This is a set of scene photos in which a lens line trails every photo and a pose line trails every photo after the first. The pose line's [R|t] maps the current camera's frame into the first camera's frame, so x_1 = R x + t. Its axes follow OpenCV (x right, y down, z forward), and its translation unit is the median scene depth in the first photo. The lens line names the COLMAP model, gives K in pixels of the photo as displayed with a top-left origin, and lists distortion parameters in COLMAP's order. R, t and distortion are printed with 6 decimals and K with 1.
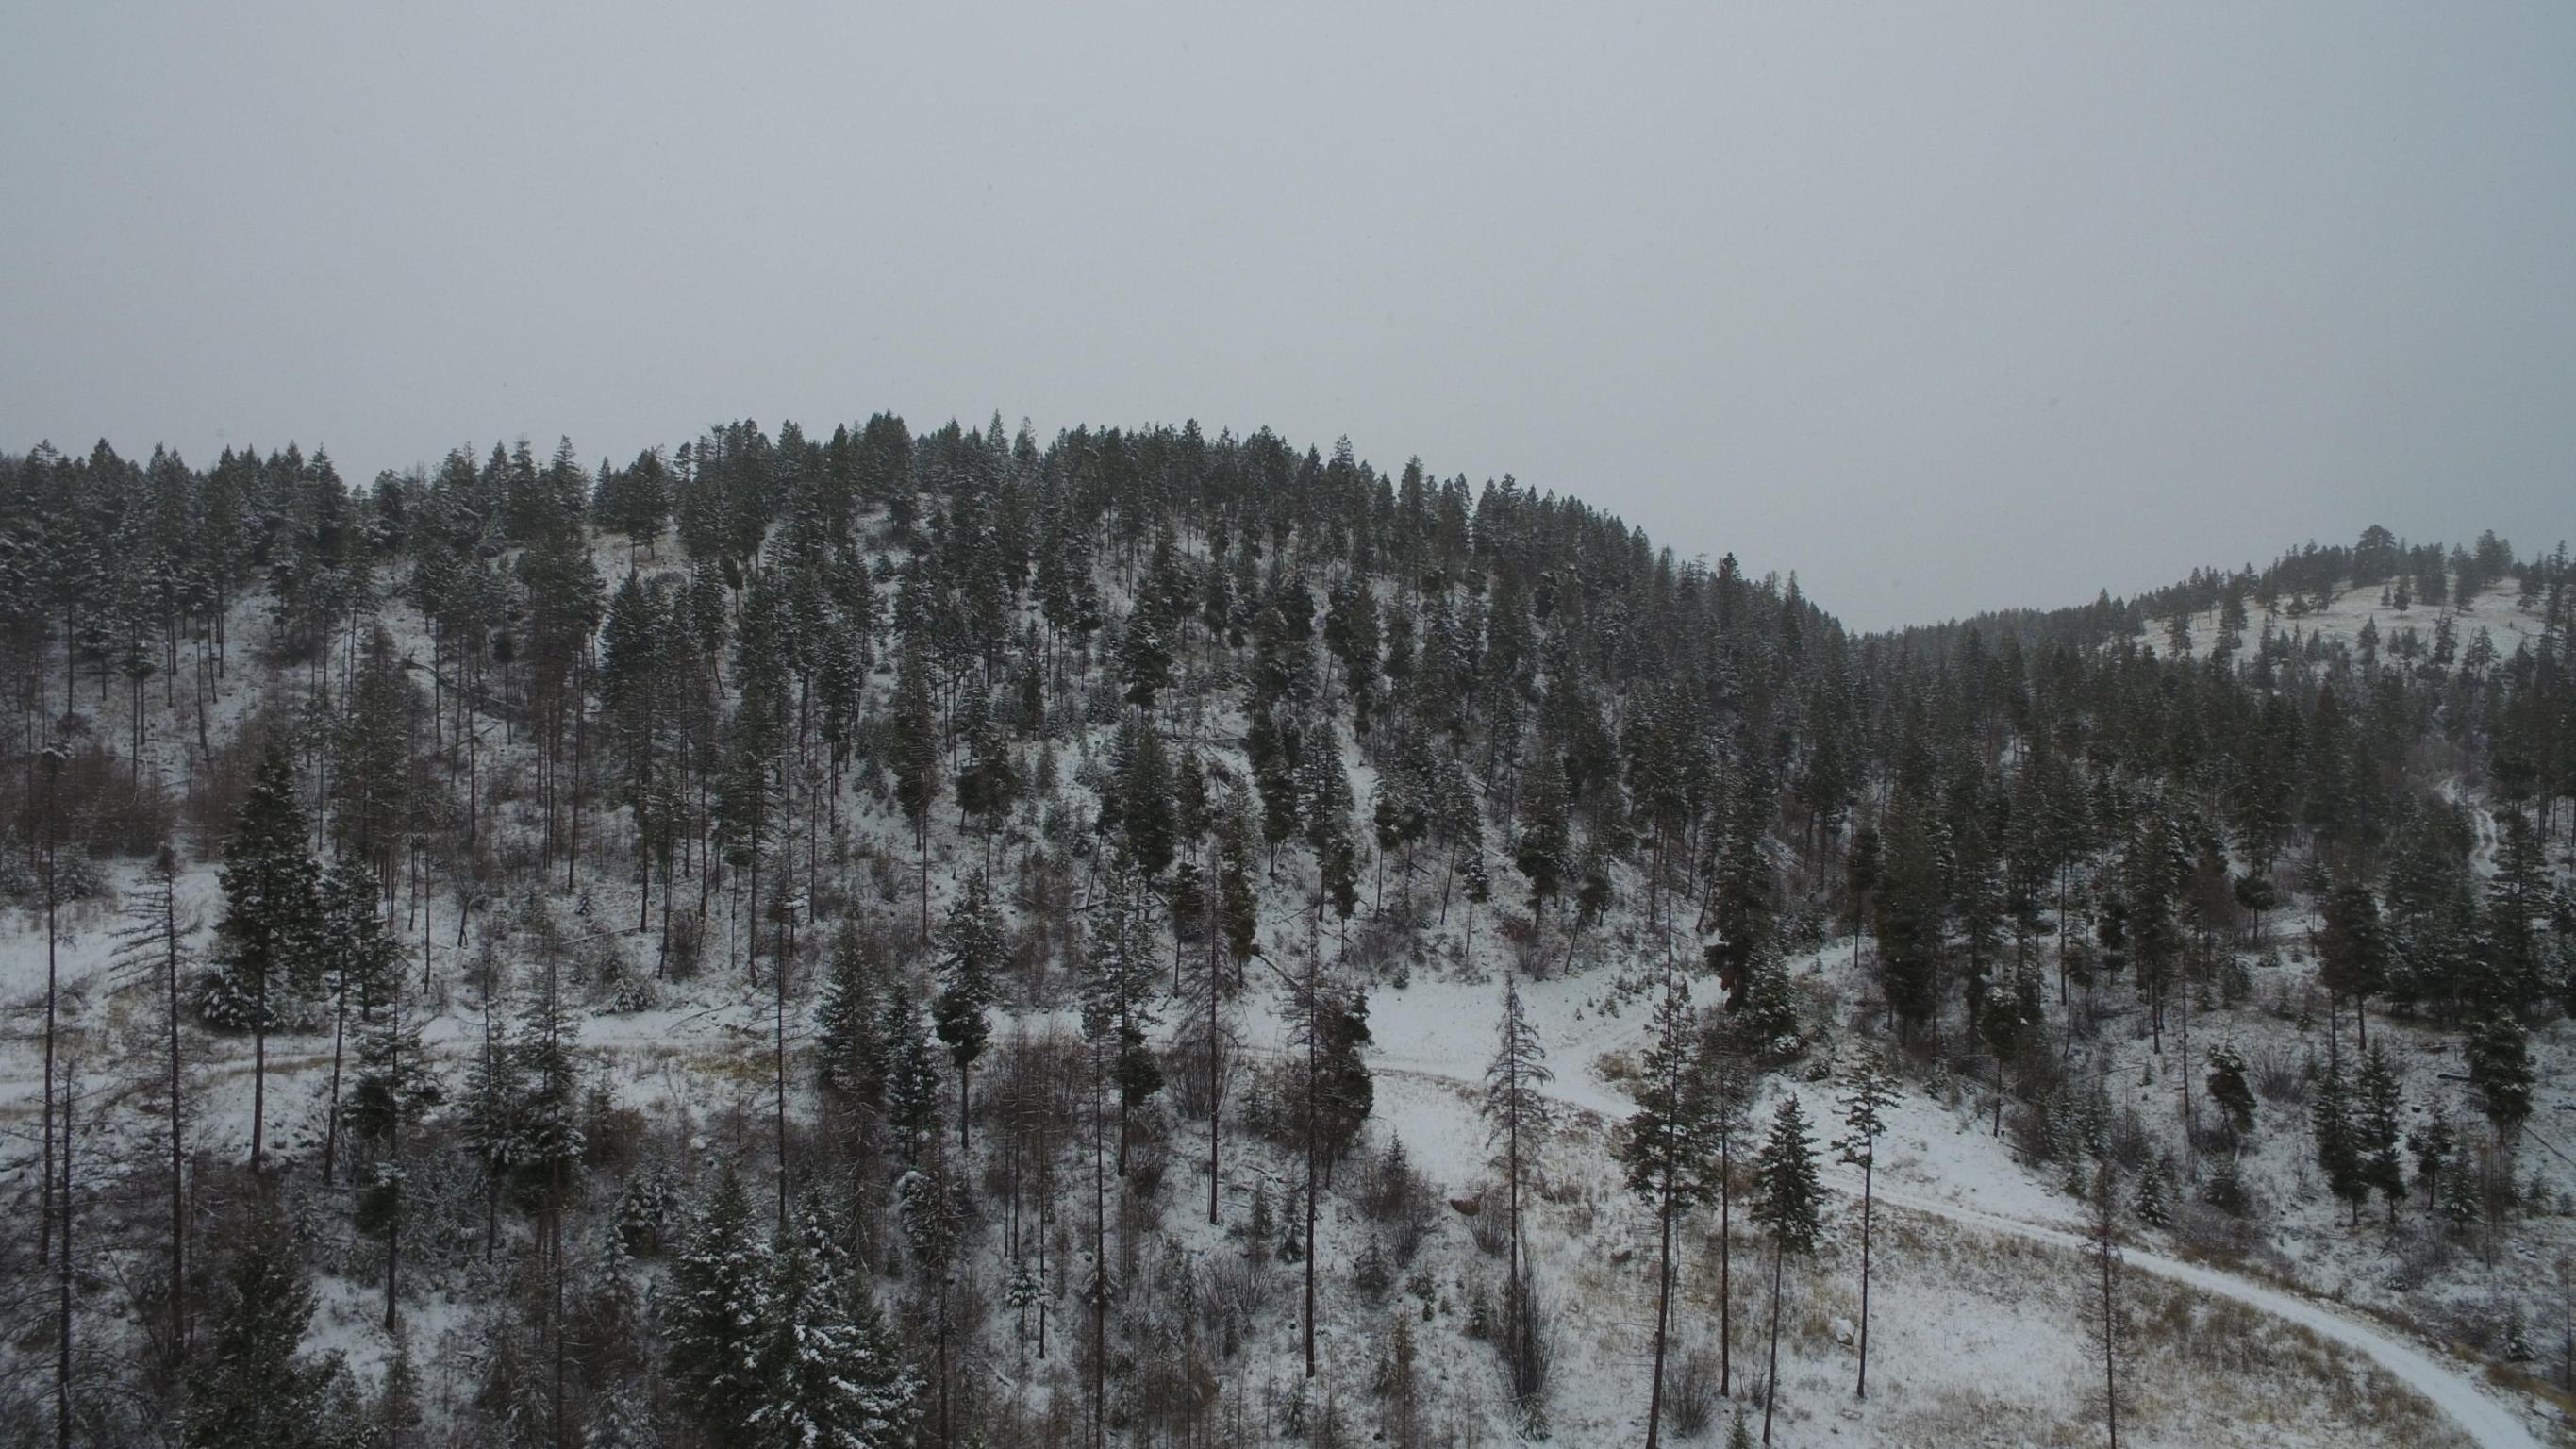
lens RADIAL K [[1506.4, 0, 1292.3], [0, 1506.4, 720.9], [0, 0, 1]] dist [-0.016035, 0.016512]
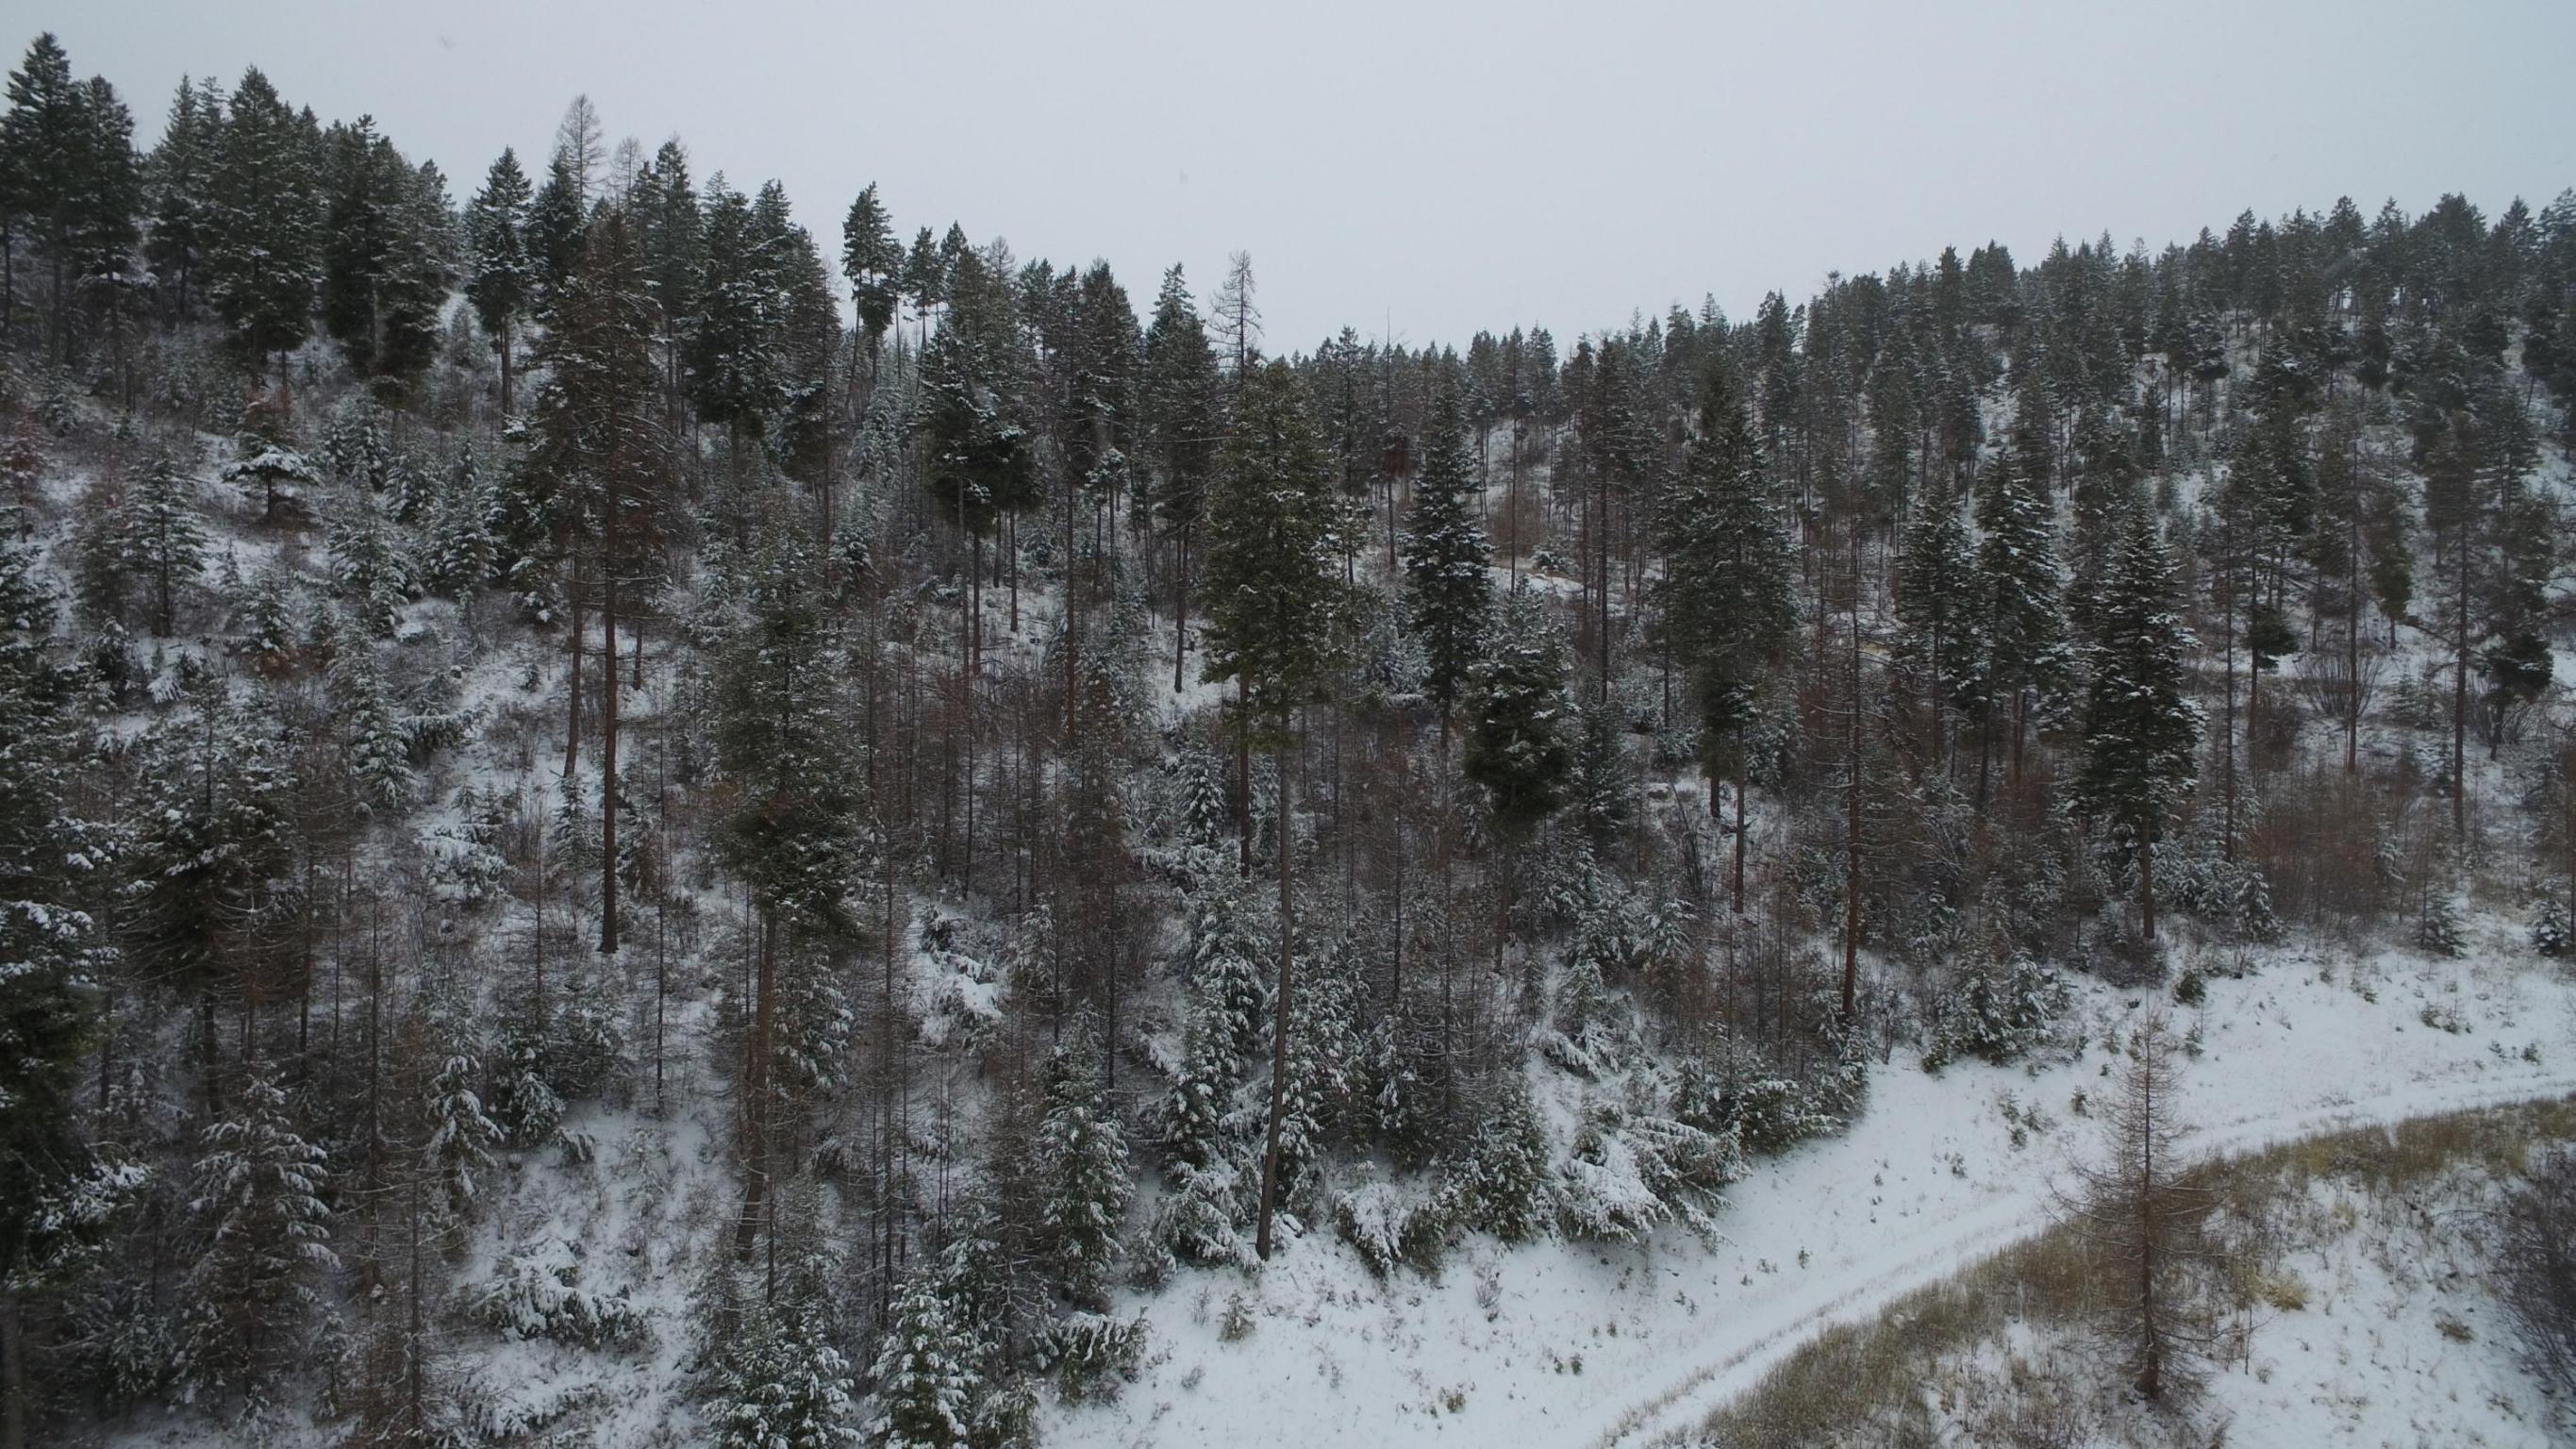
lens RADIAL K [[1506.4, 0, 1280.8], [0, 1506.4, 709.8], [0, 0, 1]] dist [-0.016035, 0.016512]
pose [[0.773890, 0.006862, -0.633283, 0.027998], [-0.006780, 0.999974, 0.002550, 0.244298], [0.633284, 0.002320, 0.773916, -0.259257]]
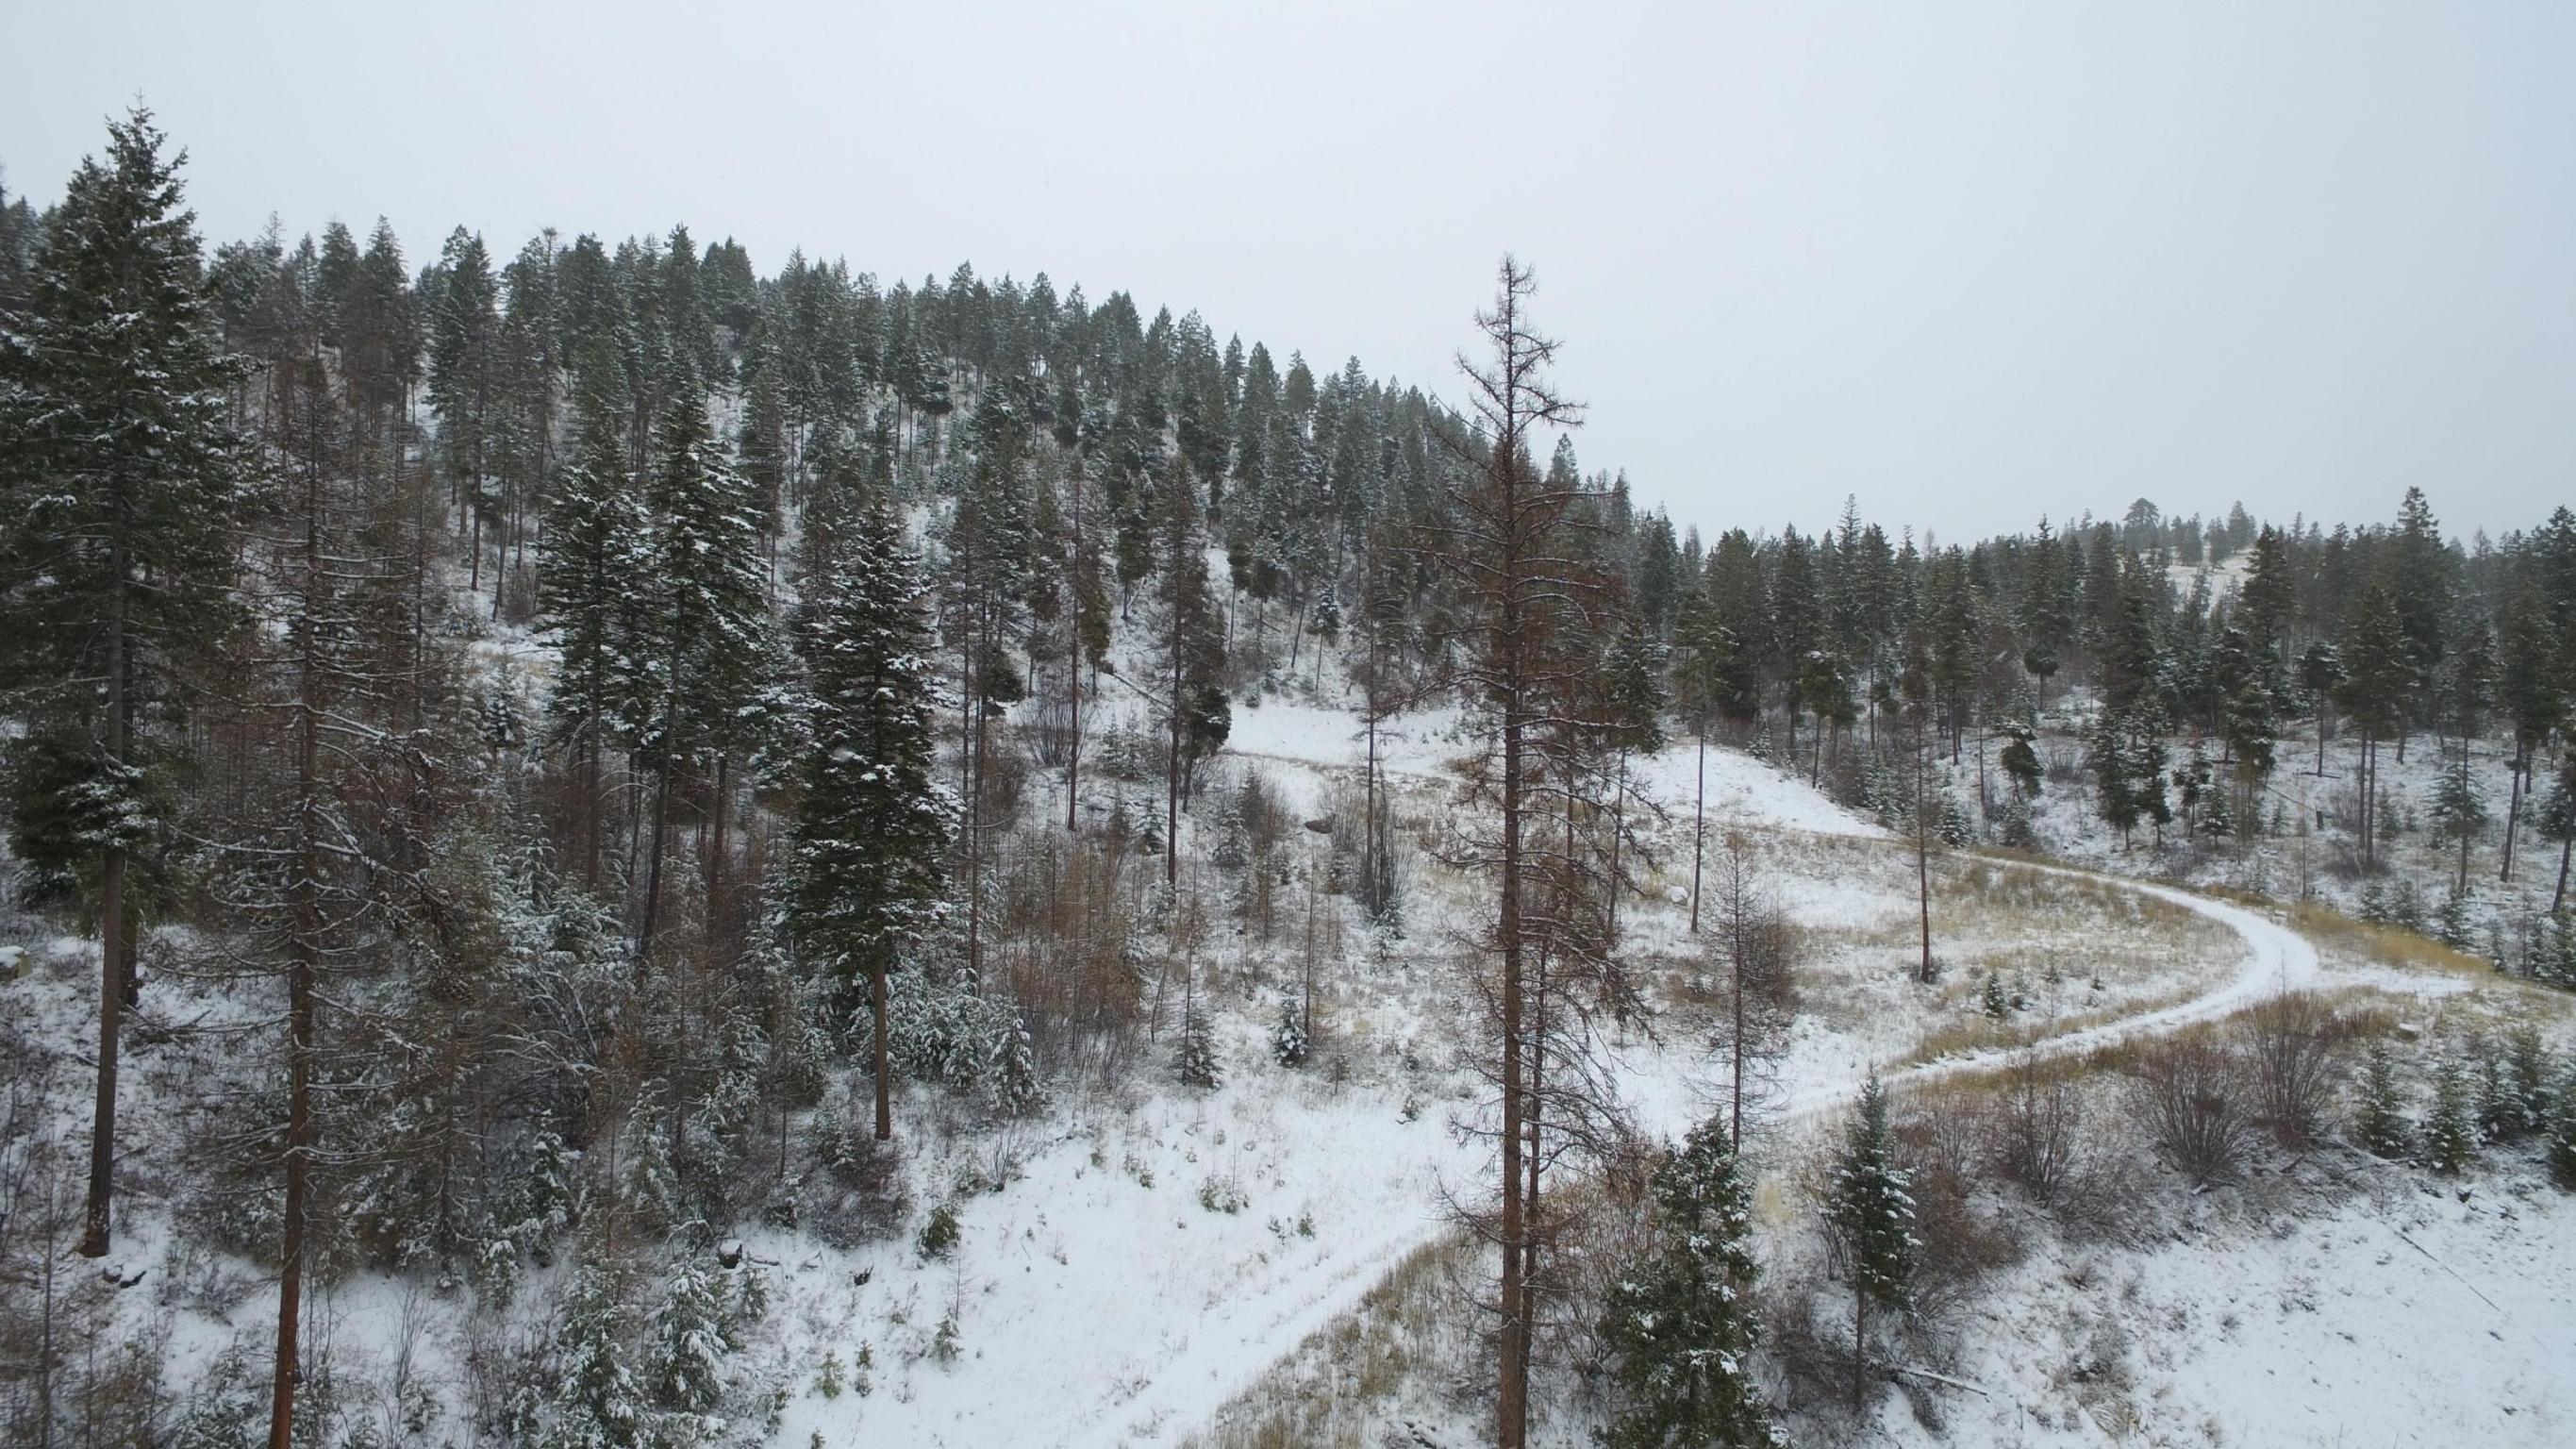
lens RADIAL K [[1506.4, 0, 1296.4], [0, 1506.4, 716.0], [0, 0, 1]] dist [-0.016035, 0.016512]
pose [[0.993411, 0.017678, 0.113234, -0.015562], [-0.015875, 0.999733, -0.016806, 0.228421], [-0.113501, 0.014898, 0.993426, -0.015349]]
